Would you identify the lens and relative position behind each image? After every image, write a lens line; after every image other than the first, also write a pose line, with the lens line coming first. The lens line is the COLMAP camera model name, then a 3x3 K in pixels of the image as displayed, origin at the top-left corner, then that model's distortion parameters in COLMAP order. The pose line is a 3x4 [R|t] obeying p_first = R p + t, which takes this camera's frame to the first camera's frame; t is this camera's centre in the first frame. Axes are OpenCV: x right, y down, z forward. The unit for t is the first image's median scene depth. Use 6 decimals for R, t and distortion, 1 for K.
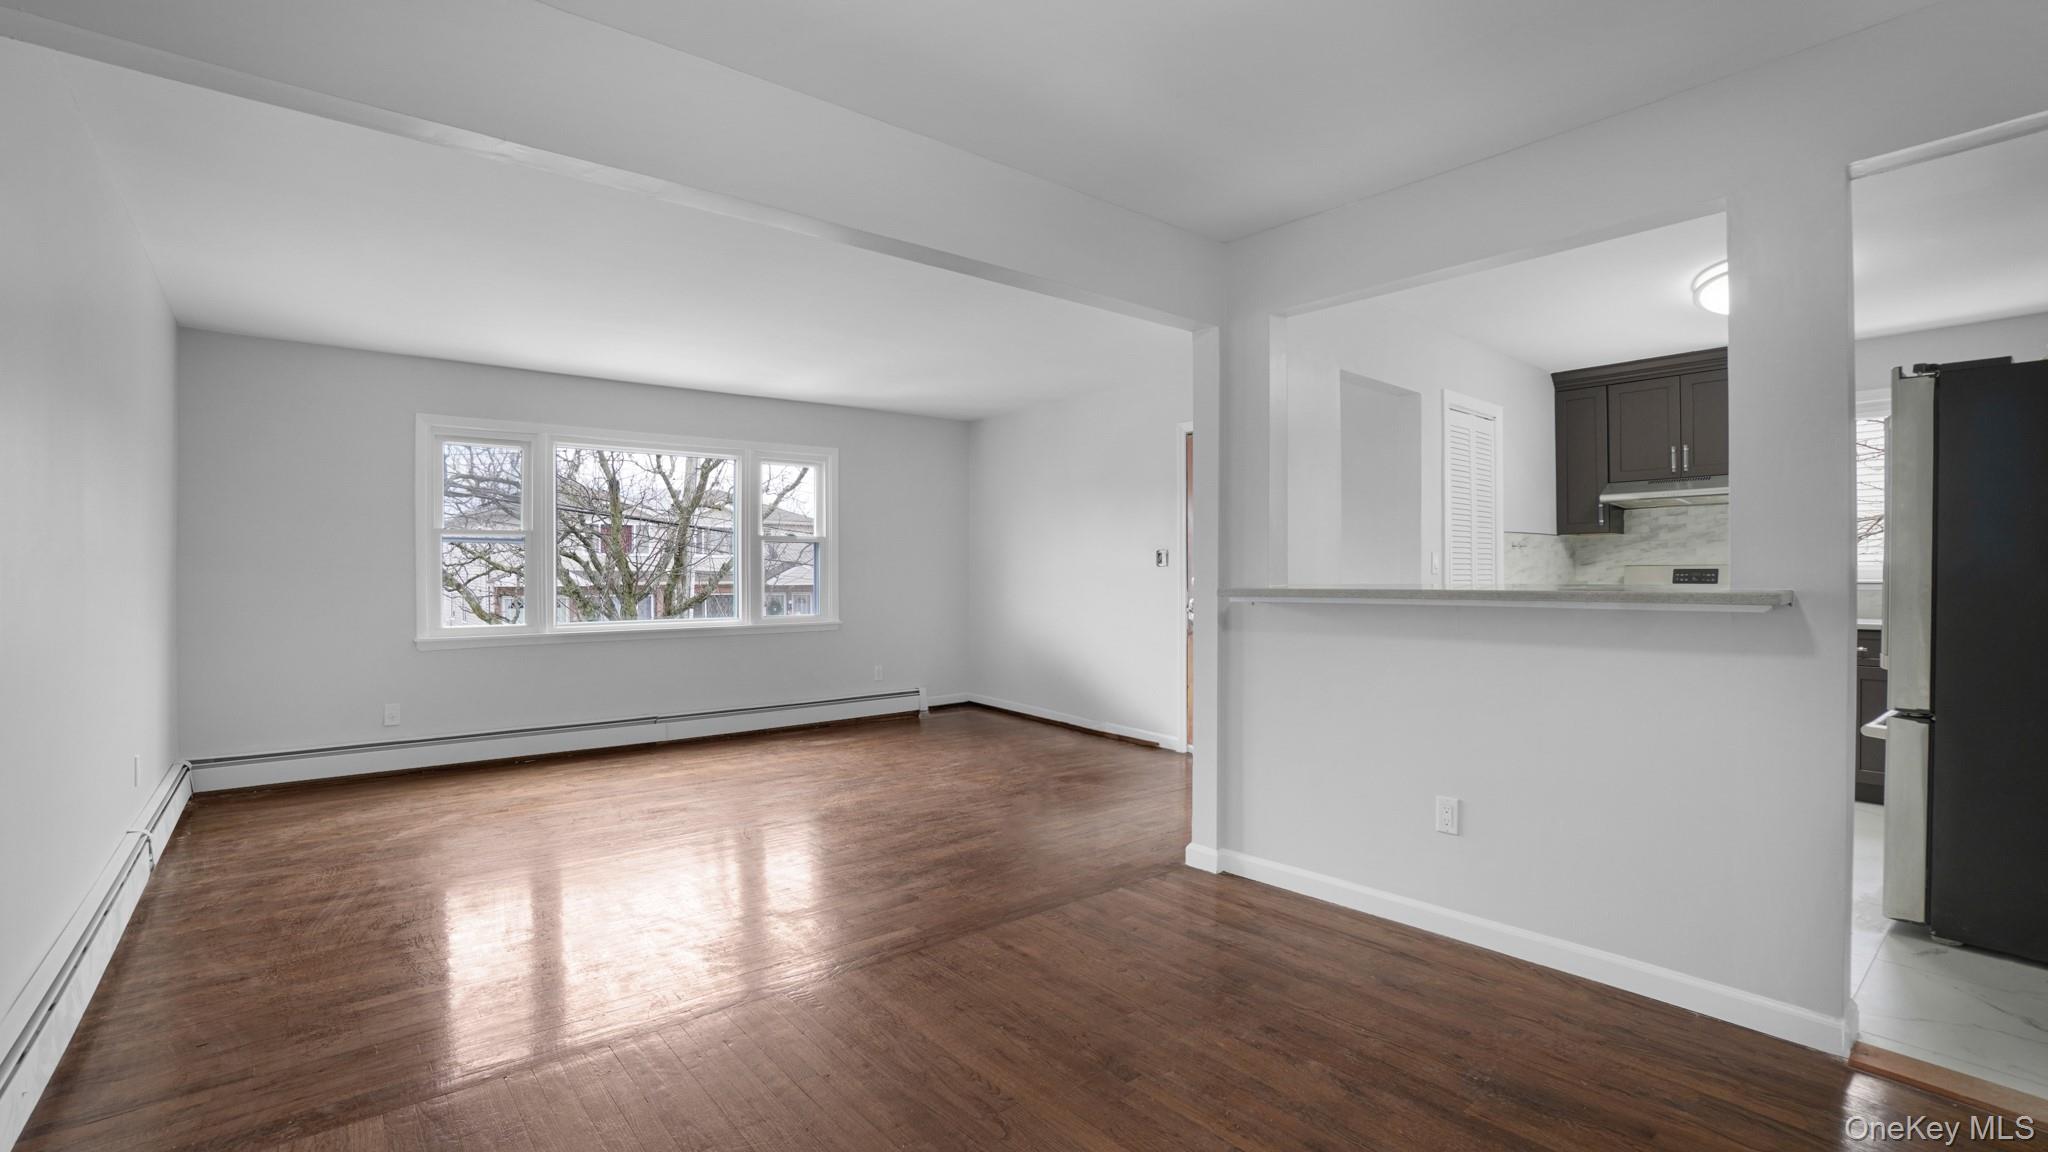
lens RADIAL K [[910.4, 0, 1016.0], [0, 910.4, 569.1], [0, 0, 1]] dist [-0.058687, 0.020182]
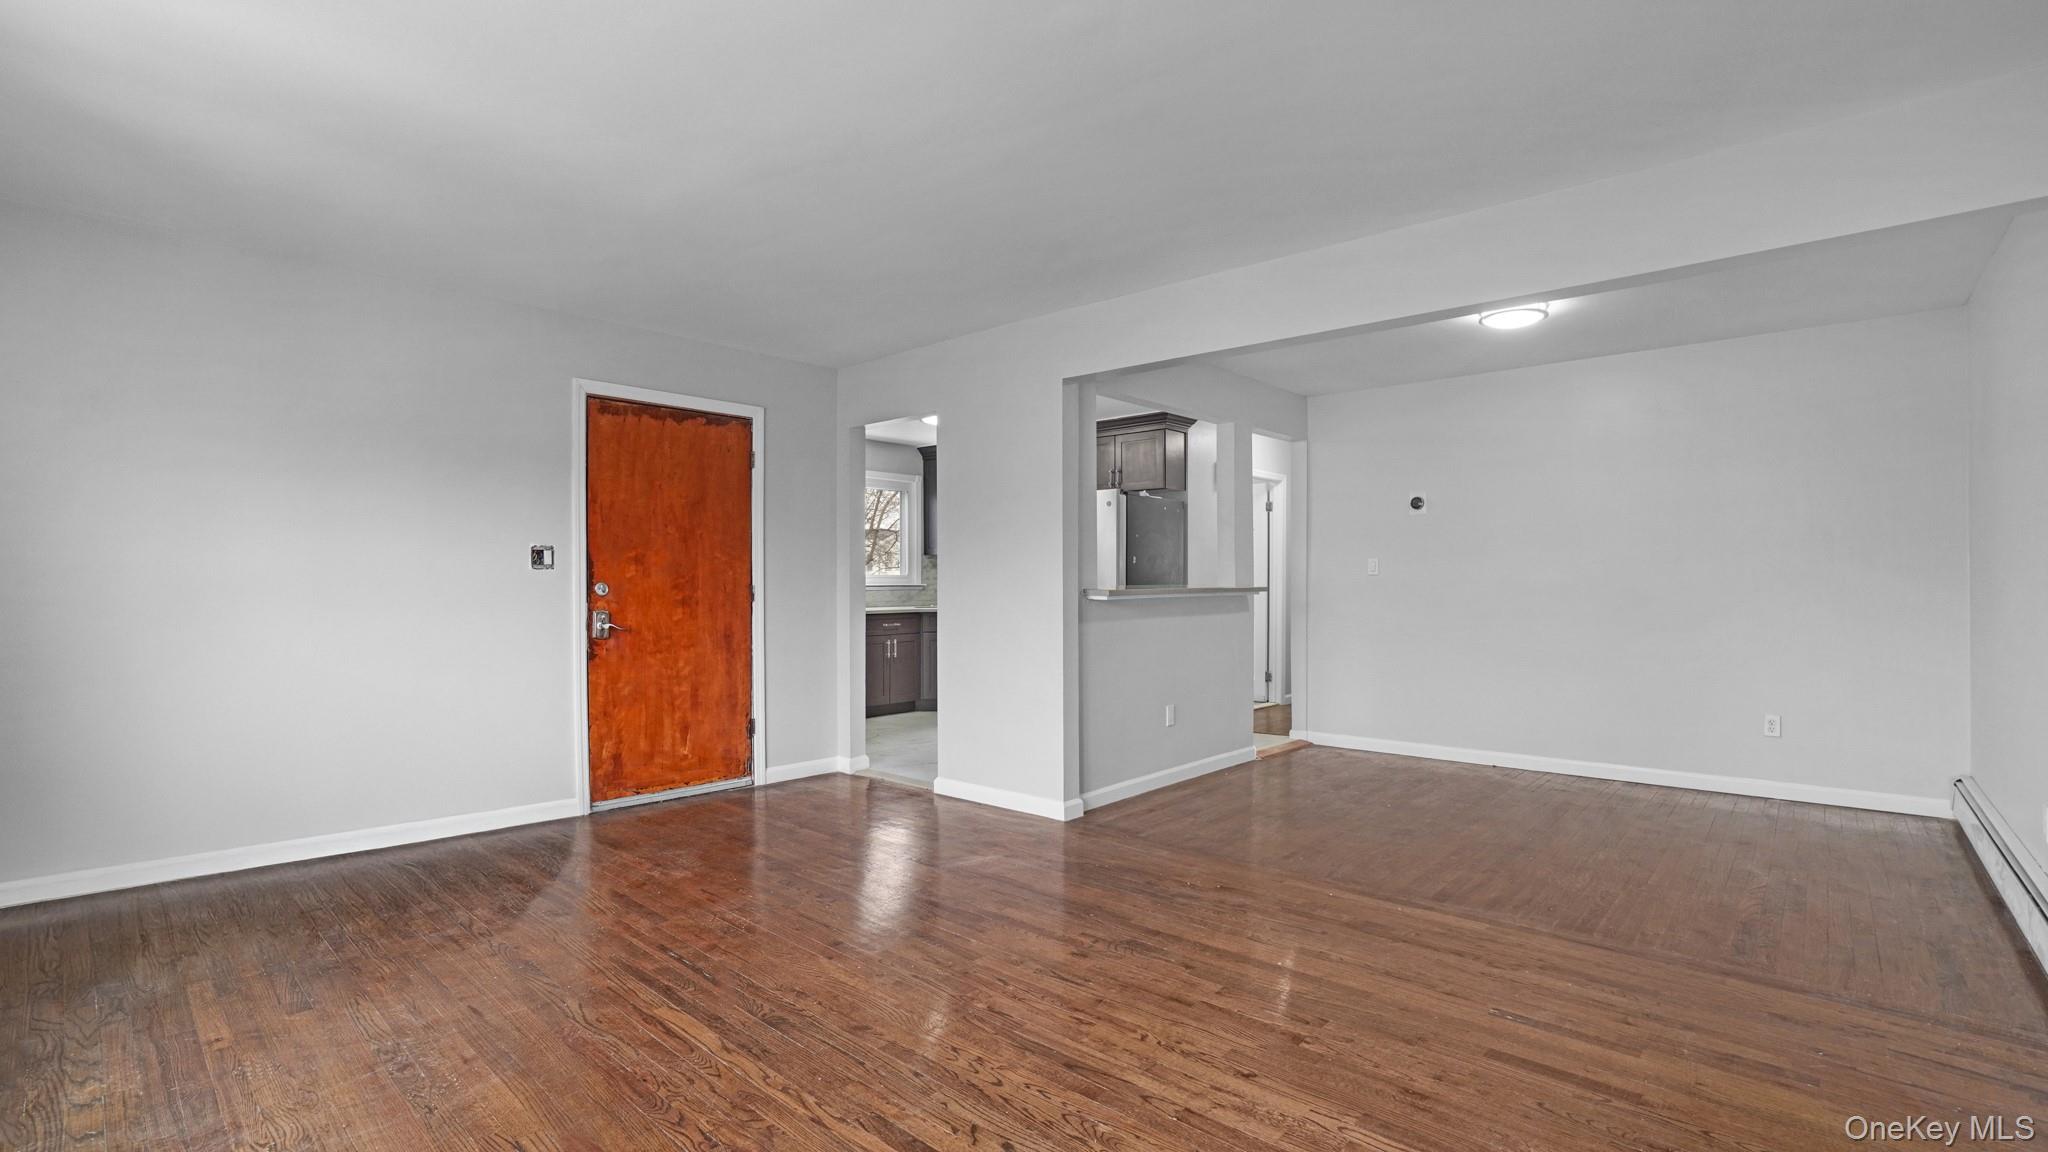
lens RADIAL K [[910.4, 0, 1016.0], [0, 910.4, 569.1], [0, 0, 1]] dist [-0.058687, 0.020182]
pose [[-0.140024, 0.013134, 0.990061, -0.648674], [-0.004351, 0.999894, -0.013880, 0.005847], [-0.990139, -0.006252, -0.139952, 0.802022]]
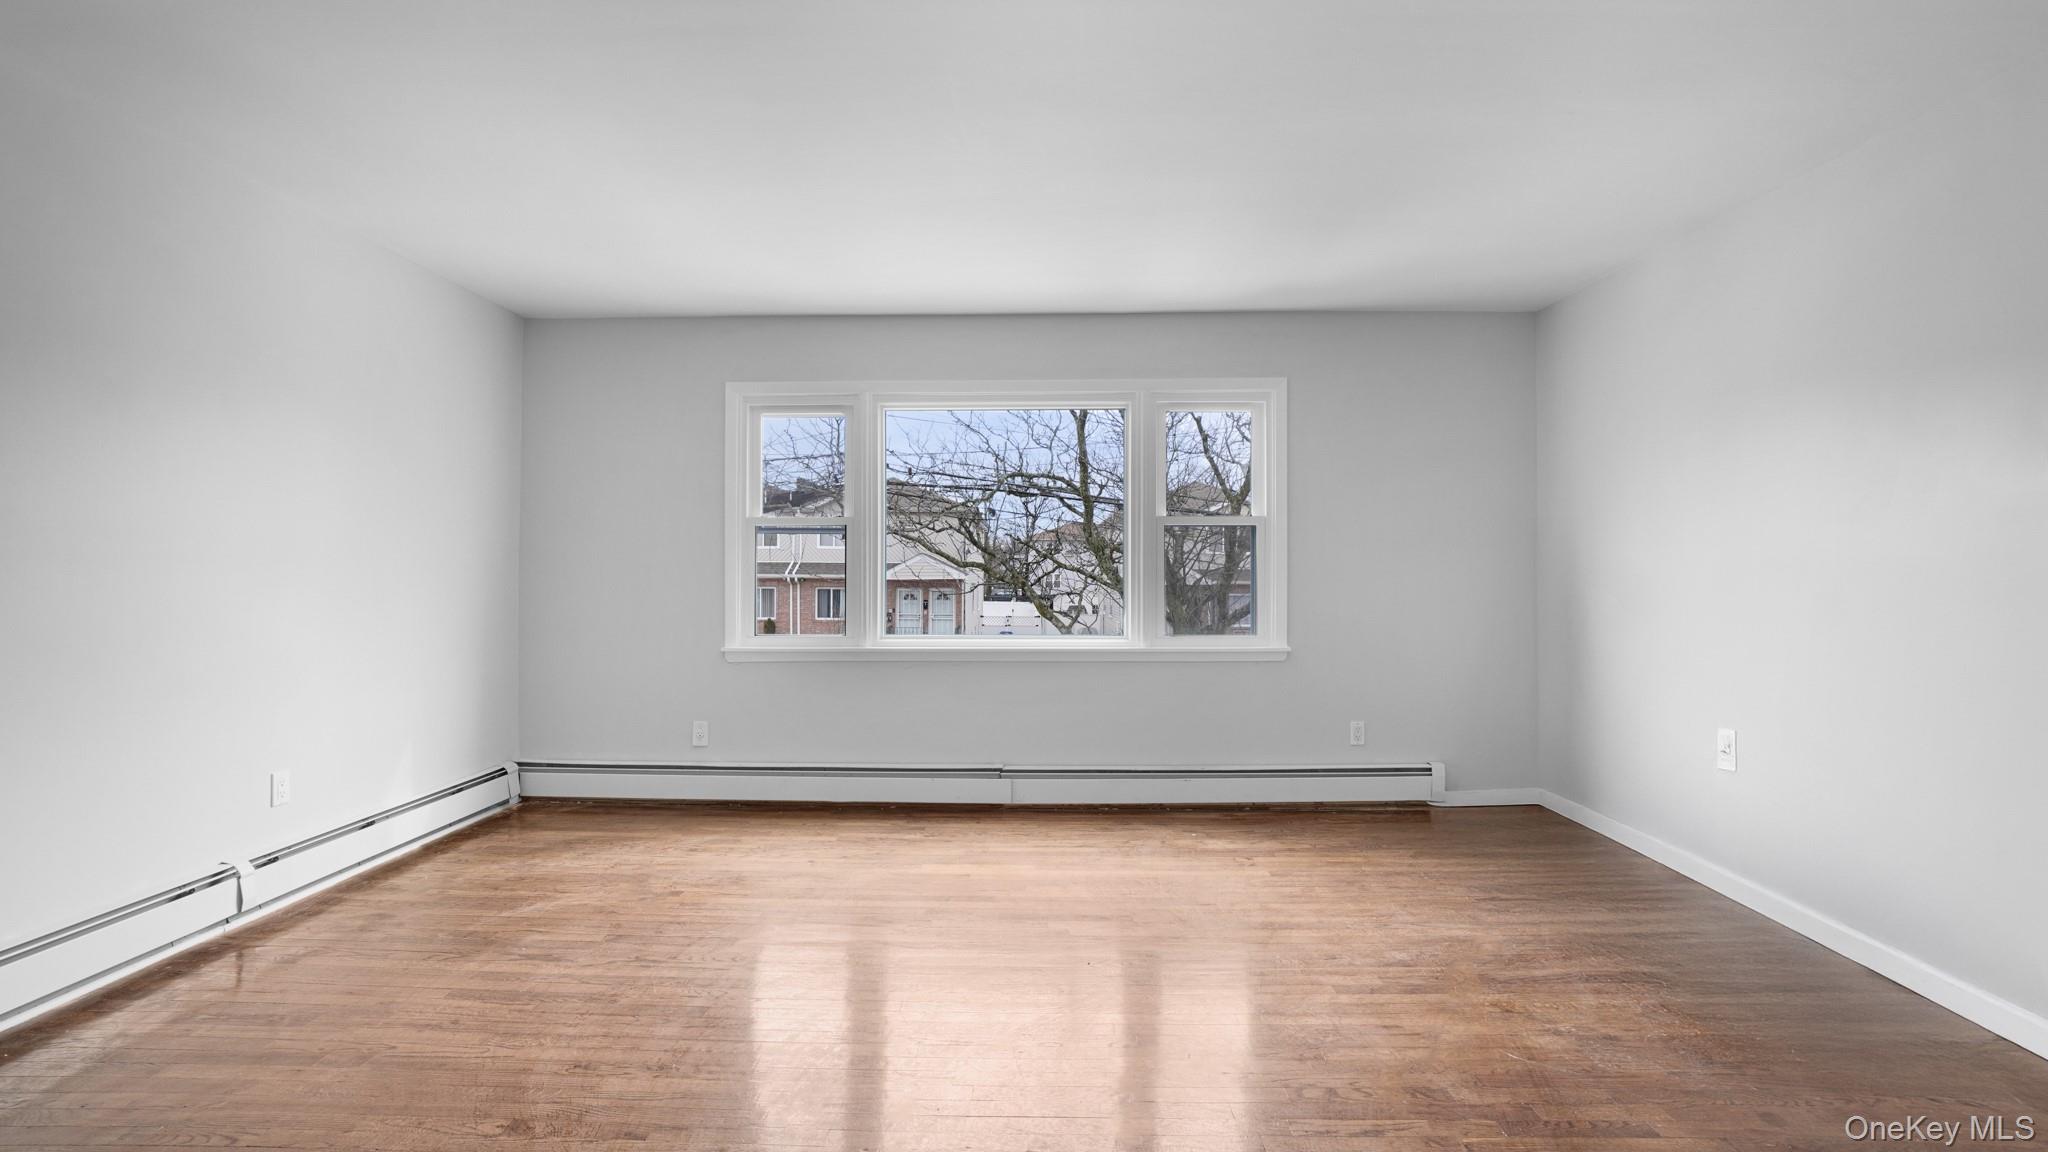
lens RADIAL K [[910.4, 0, 1016.0], [0, 910.4, 569.1], [0, 0, 1]] dist [-0.058687, 0.020182]
pose [[0.759192, 0.000696, -0.650866, 0.094280], [-0.000558, 1.000000, 0.000418, 0.002510], [0.650866, 0.000046, 0.759193, 0.491747]]
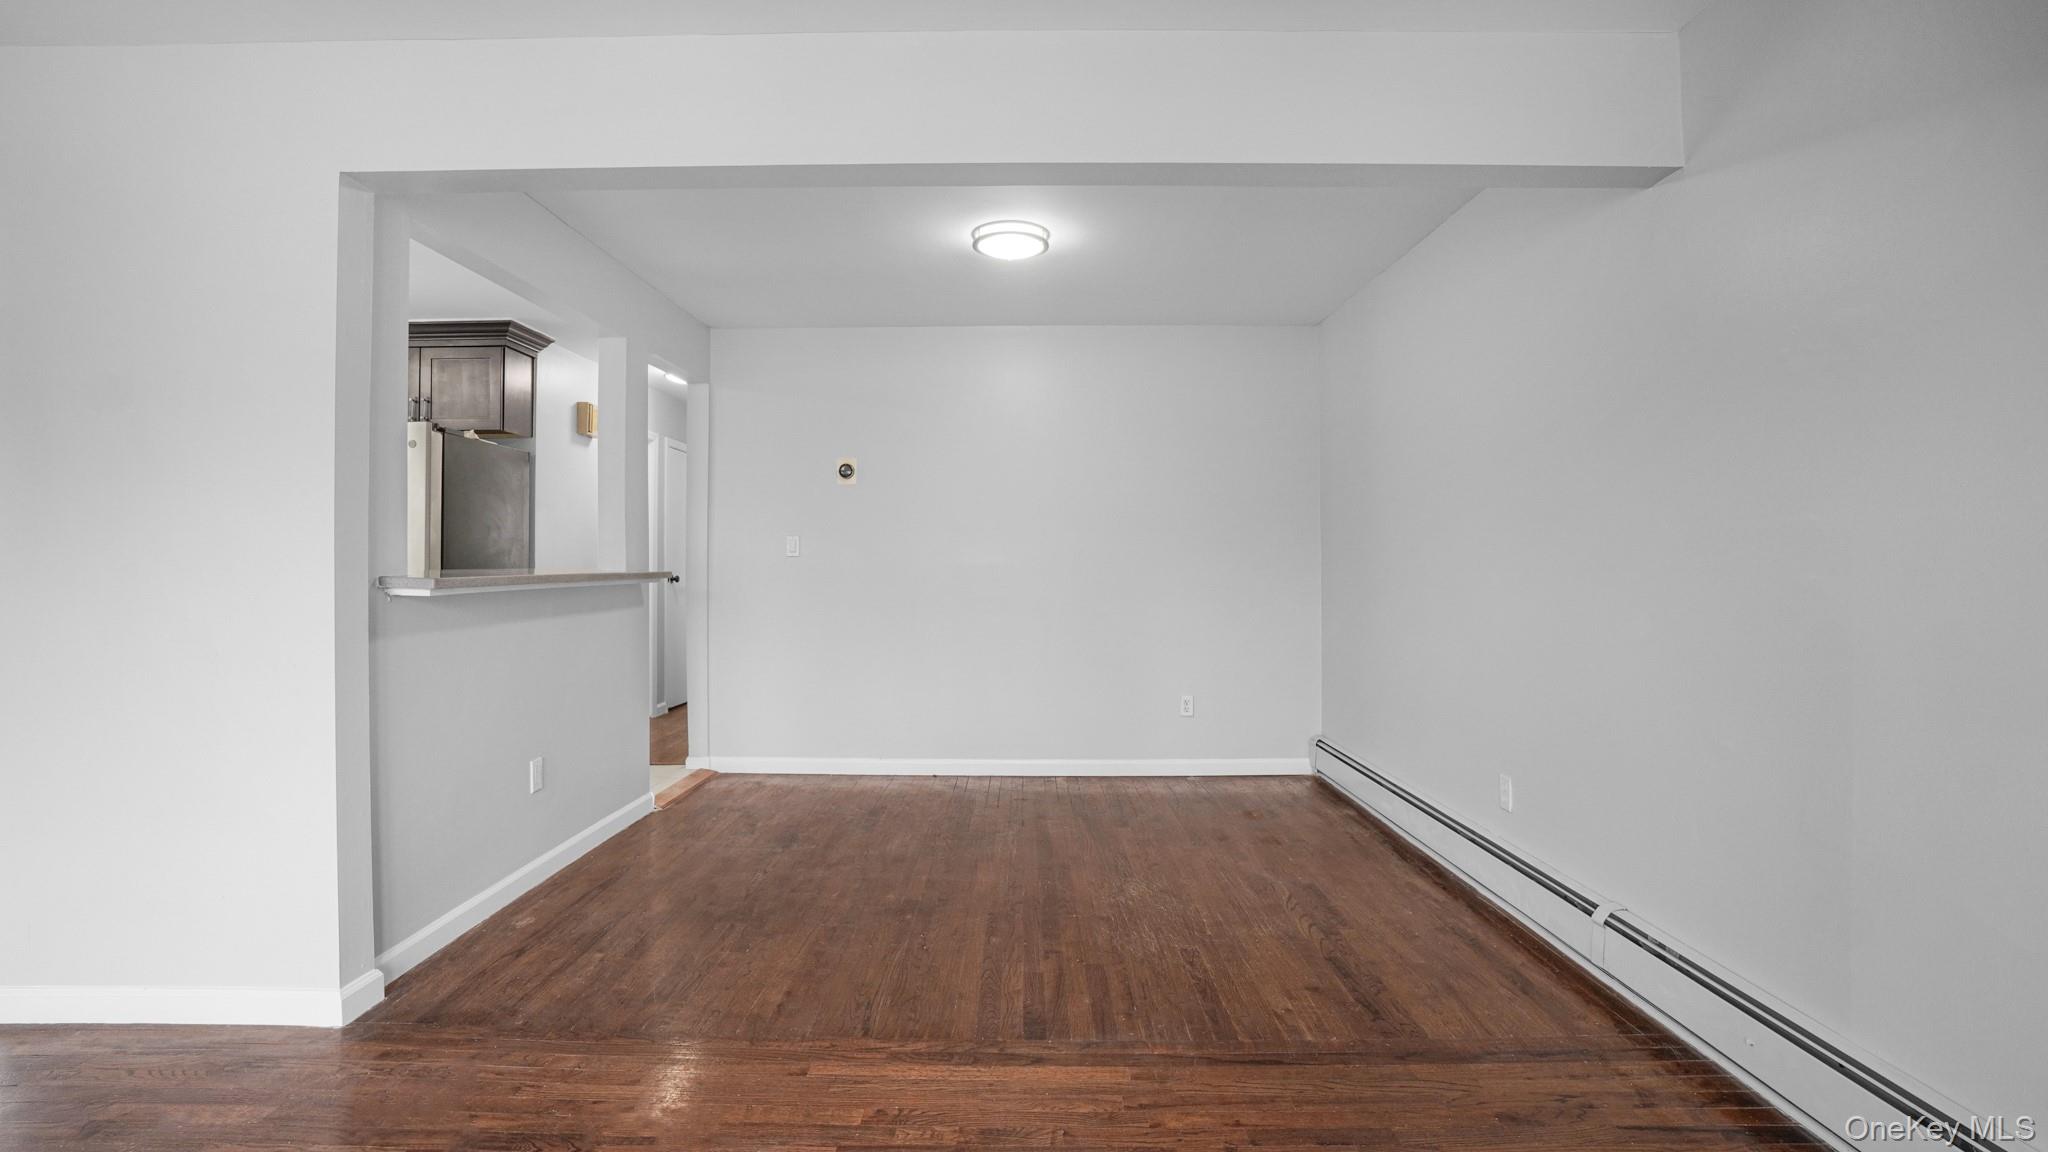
lens RADIAL K [[910.4, 0, 1016.0], [0, 910.4, 569.1], [0, 0, 1]] dist [-0.058687, 0.020182]
pose [[-0.758466, -0.002159, 0.651709, -0.358163], [-0.003394, 0.999994, -0.000637, 0.007936], [-0.651703, -0.002695, -0.758469, 0.751346]]
